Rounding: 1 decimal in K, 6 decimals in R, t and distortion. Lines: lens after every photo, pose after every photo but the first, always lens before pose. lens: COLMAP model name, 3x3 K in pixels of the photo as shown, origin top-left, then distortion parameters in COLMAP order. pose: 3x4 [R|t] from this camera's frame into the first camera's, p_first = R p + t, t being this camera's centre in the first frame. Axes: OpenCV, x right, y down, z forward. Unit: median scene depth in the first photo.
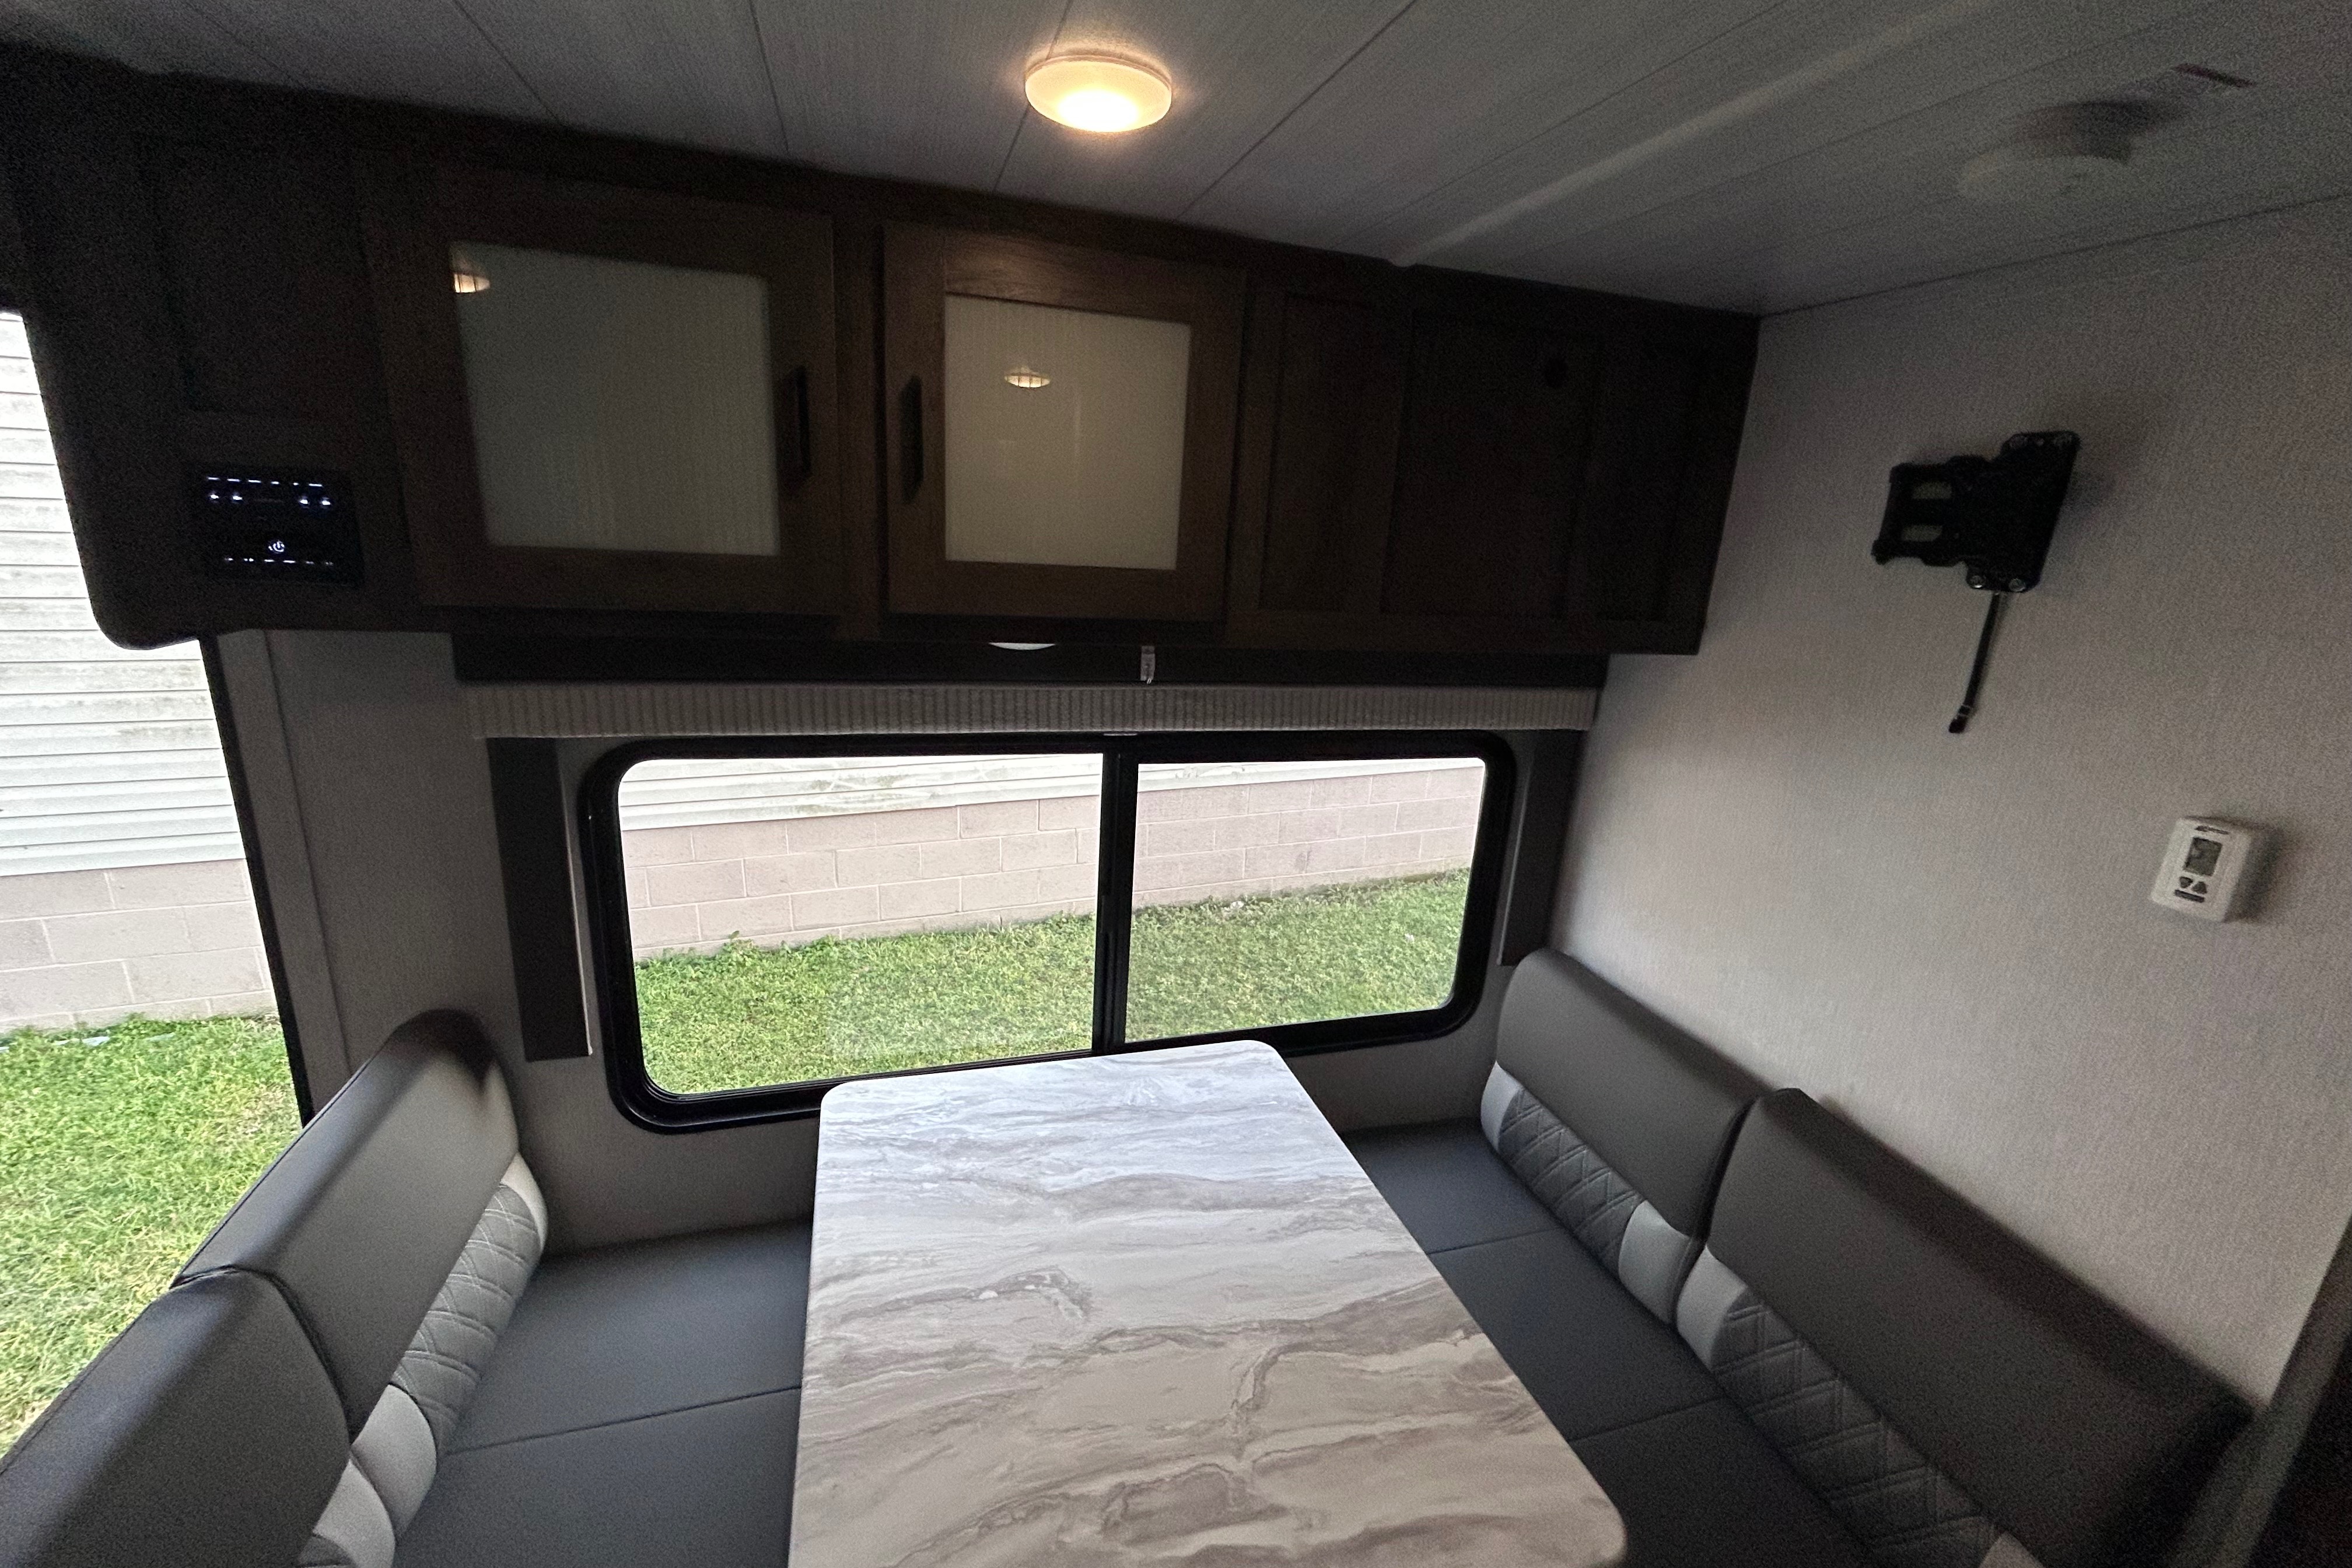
lens RADIAL K [[957.2, 0, 1176.0], [0, 957.2, 784.0], [0, 0, 1]] dist [-0.000376, 0.000178]
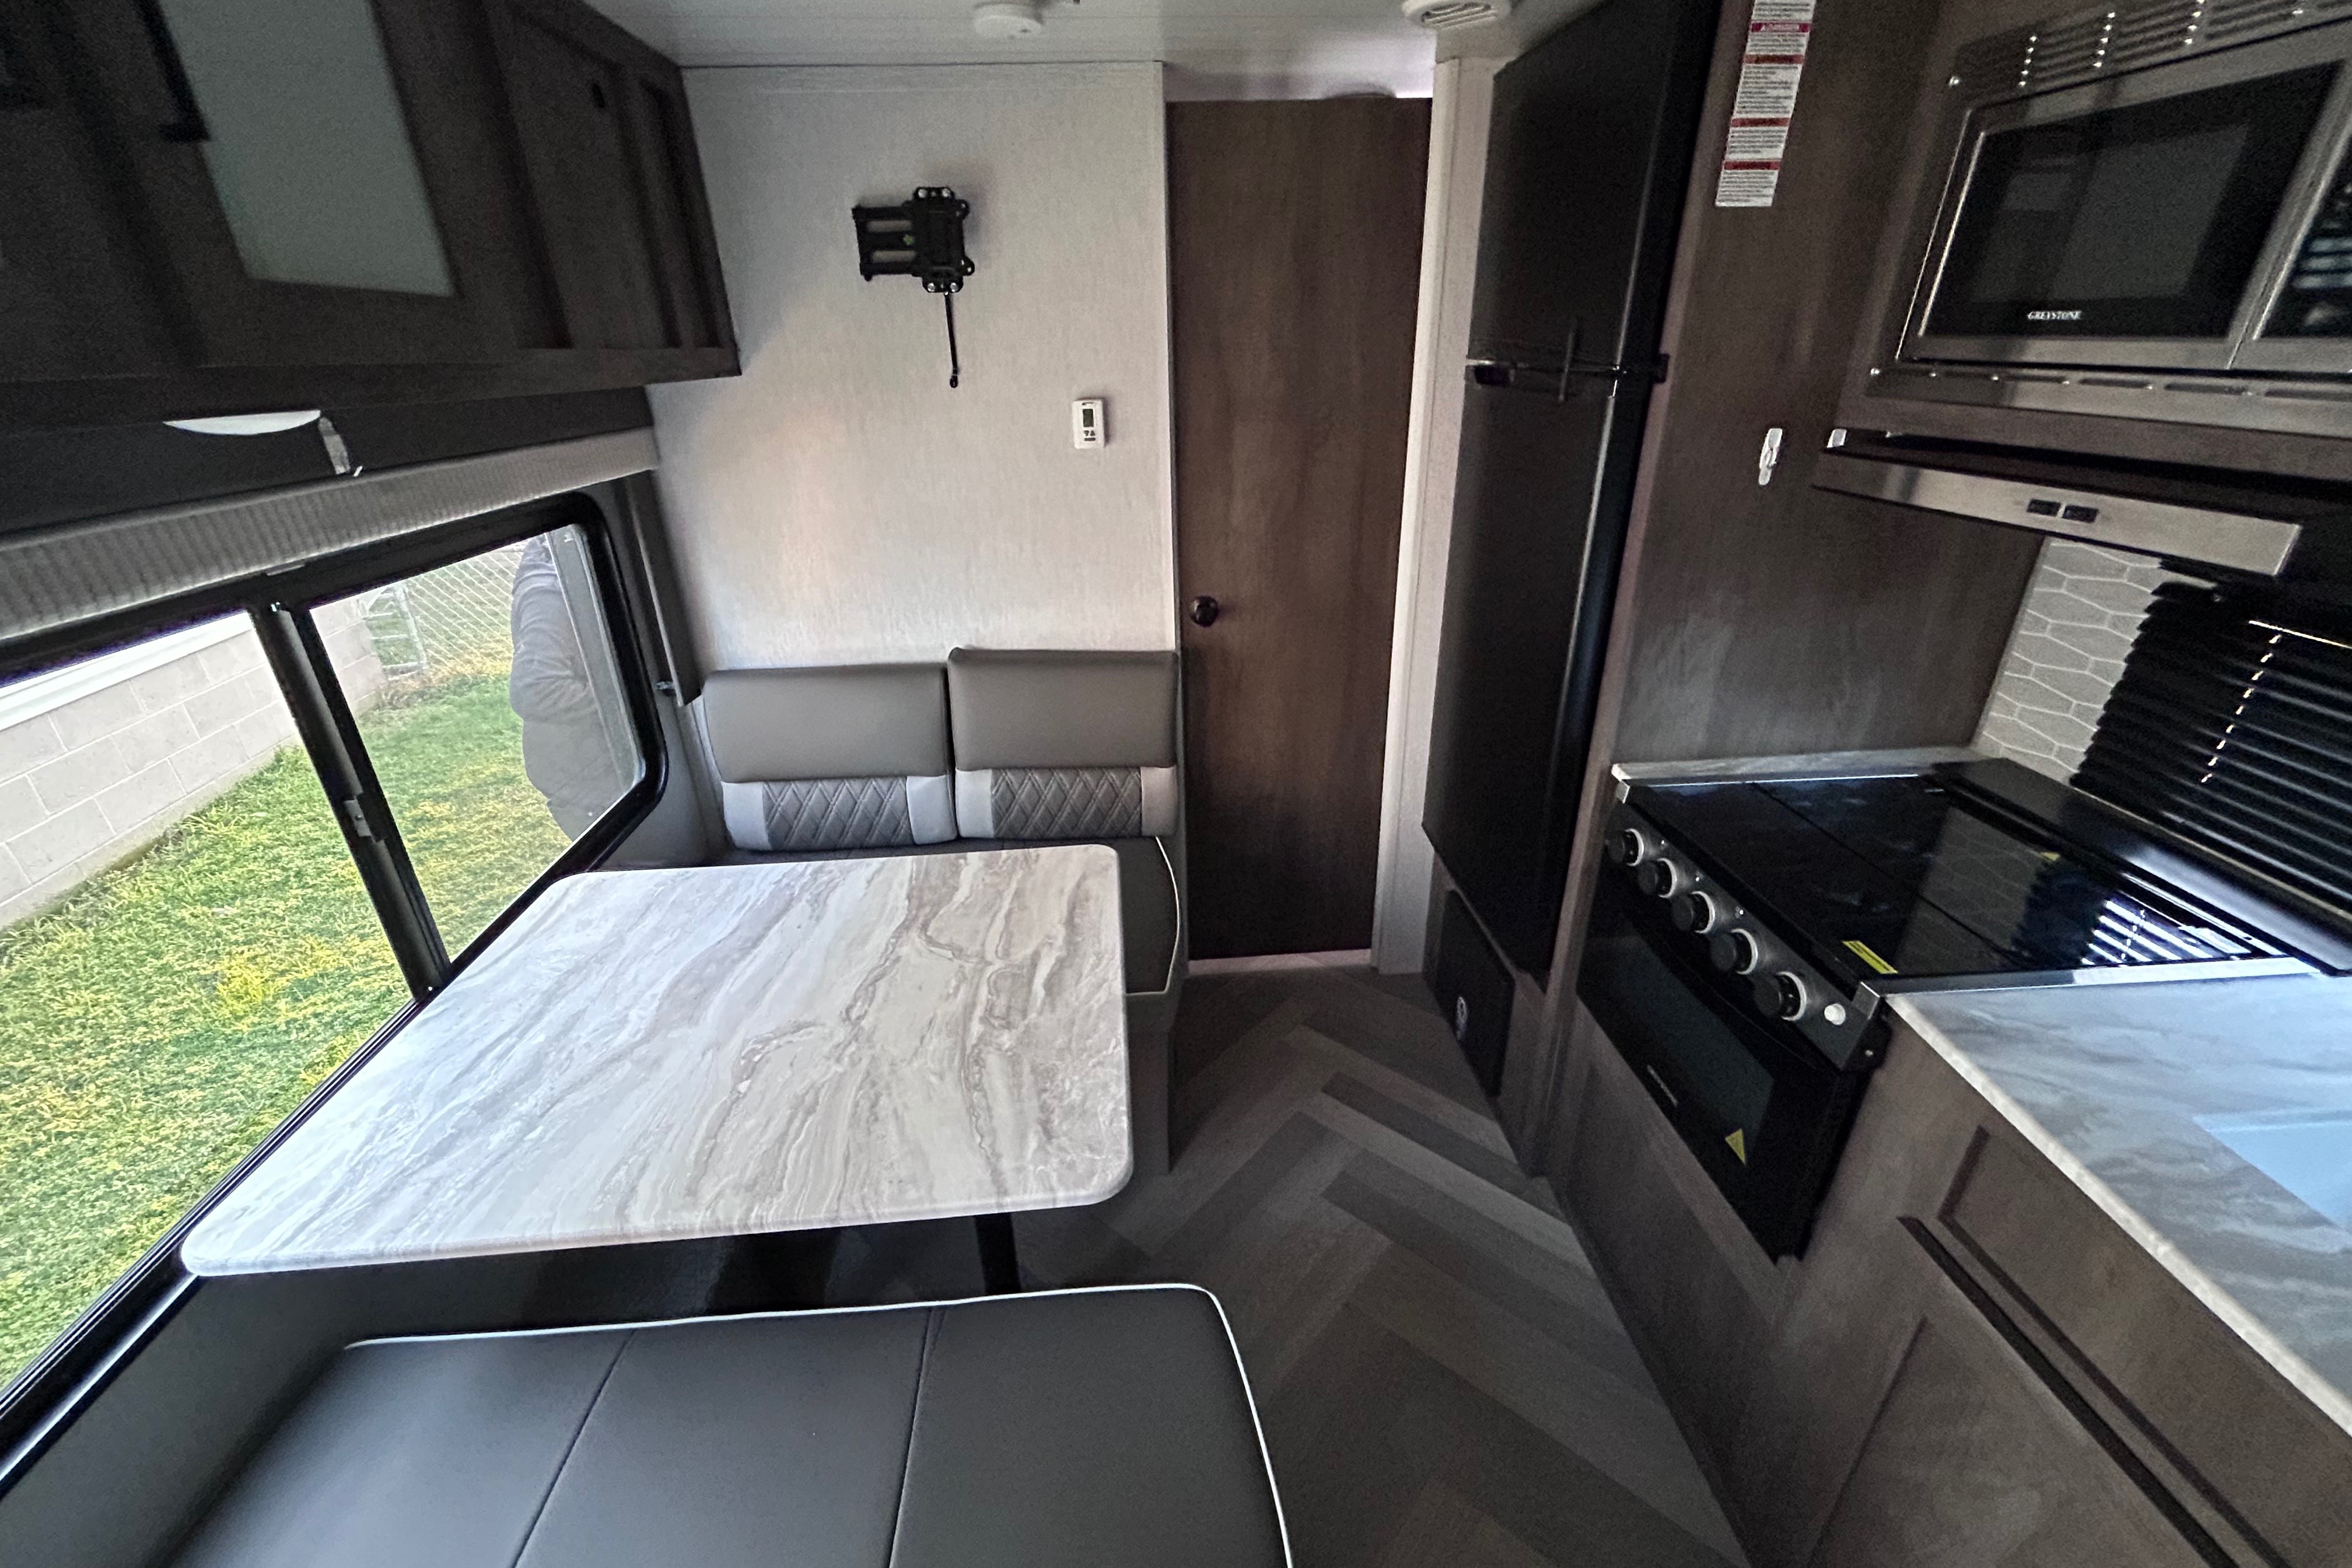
lens RADIAL K [[957.2, 0, 1176.0], [0, 957.2, 784.0], [0, 0, 1]] dist [-0.000376, 0.000178]
pose [[0.220141, -0.461760, 0.859253, -0.661559], [0.296185, 0.870917, 0.392146, 0.005846], [-0.929415, 0.168170, 0.328491, 0.173005]]
